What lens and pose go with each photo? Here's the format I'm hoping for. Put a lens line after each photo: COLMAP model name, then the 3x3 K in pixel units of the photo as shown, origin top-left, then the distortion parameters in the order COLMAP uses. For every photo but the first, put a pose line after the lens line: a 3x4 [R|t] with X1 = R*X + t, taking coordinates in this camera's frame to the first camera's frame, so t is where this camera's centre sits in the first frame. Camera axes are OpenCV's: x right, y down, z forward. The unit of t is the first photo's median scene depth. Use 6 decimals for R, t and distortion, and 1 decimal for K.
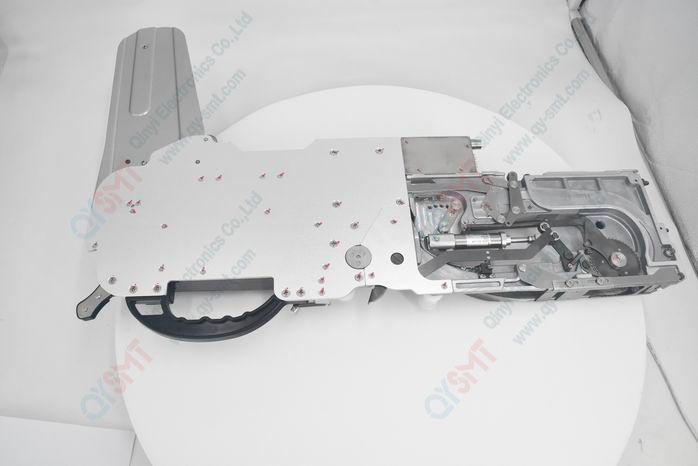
lens RADIAL K [[487.8, 0, 349.0], [0, 487.8, 233.0], [0, 0, 1]] dist [-0.115092, 0.061640]
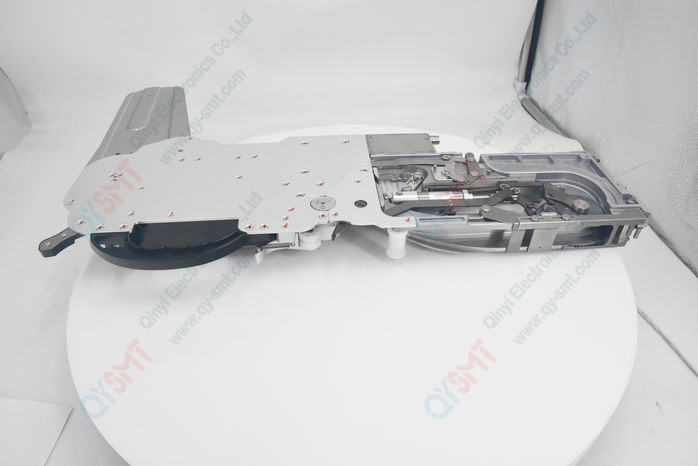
lens RADIAL K [[487.8, 0, 349.0], [0, 487.8, 233.0], [0, 0, 1]] dist [-0.115092, 0.061640]
pose [[0.999557, -0.029616, -0.003022, 0.069493], [0.025824, 0.913111, -0.406893, 0.487750], [0.014810, 0.406634, 0.913471, 0.078674]]
